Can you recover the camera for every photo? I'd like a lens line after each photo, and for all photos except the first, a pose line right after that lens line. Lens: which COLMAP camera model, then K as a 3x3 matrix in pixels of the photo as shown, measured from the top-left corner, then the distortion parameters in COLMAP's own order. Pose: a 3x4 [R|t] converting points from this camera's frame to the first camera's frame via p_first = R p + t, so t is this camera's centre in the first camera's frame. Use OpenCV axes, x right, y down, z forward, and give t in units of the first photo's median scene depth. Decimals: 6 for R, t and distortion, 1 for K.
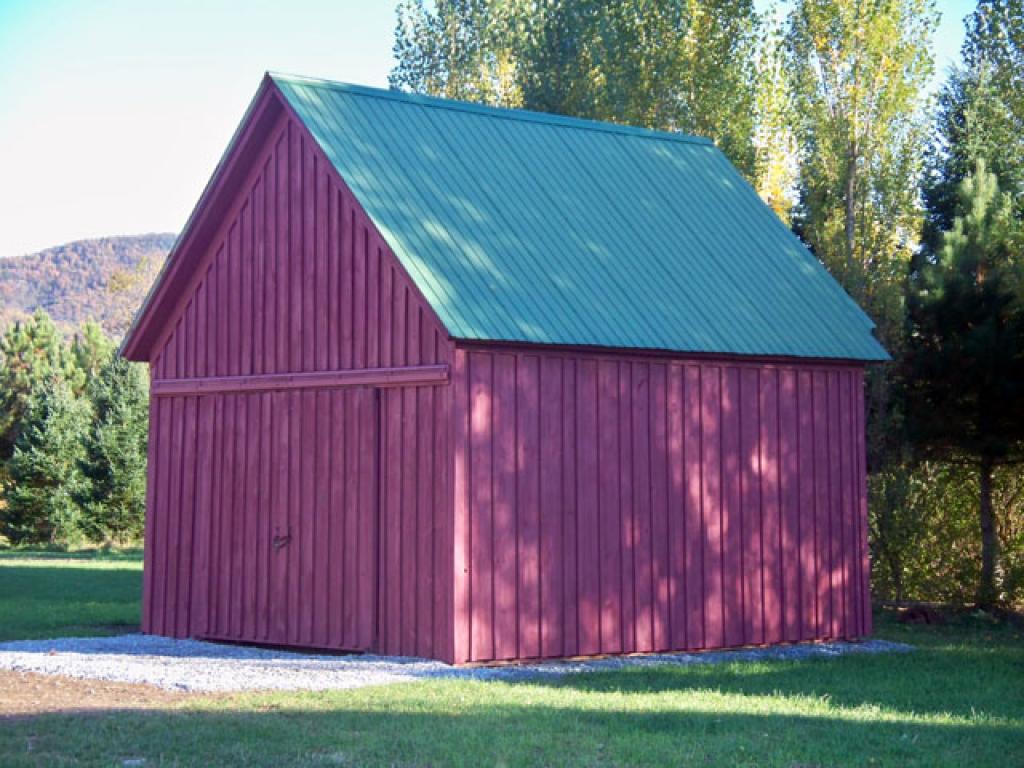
lens RADIAL K [[2289.9, 0, 513.0], [0, 2289.9, 389.5], [0, 0, 1]] dist [0.127877, 0.000000]
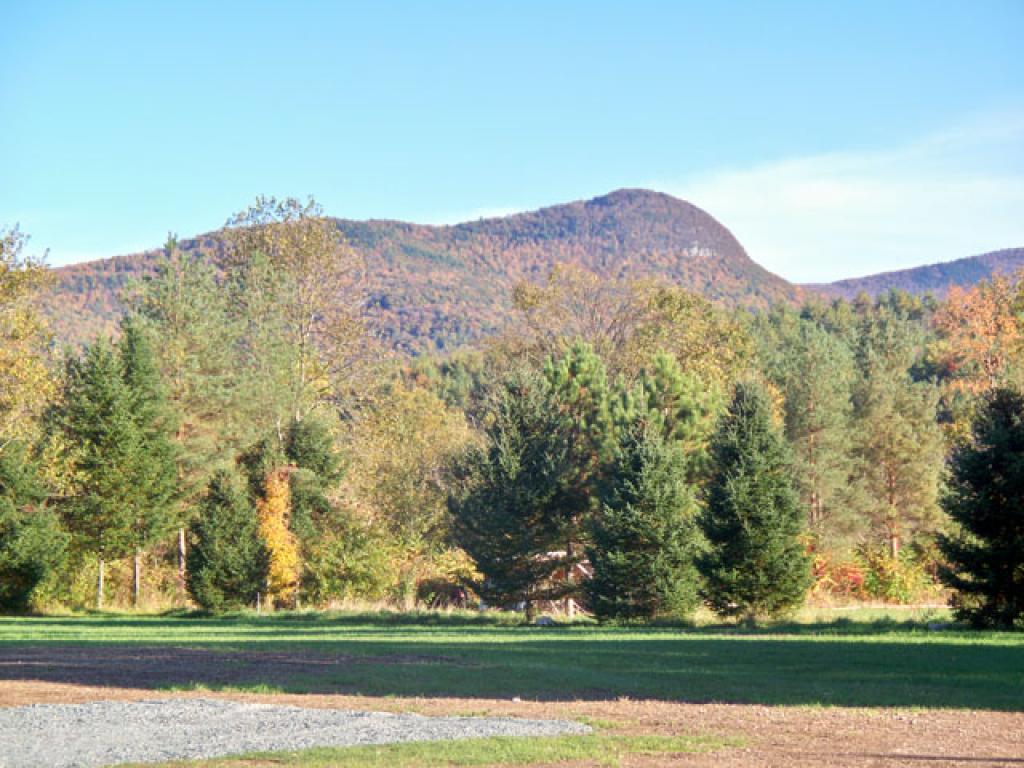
lens RADIAL K [[3065.0, 0, 514.1], [0, 3065.0, 384.0], [0, 0, 1]] dist [0.222460, 0.000000]
pose [[0.997530, -0.024774, -0.065728, -0.174850], [0.024165, 0.999657, -0.010050, -0.008821], [0.065954, 0.008436, 0.997787, -0.125907]]
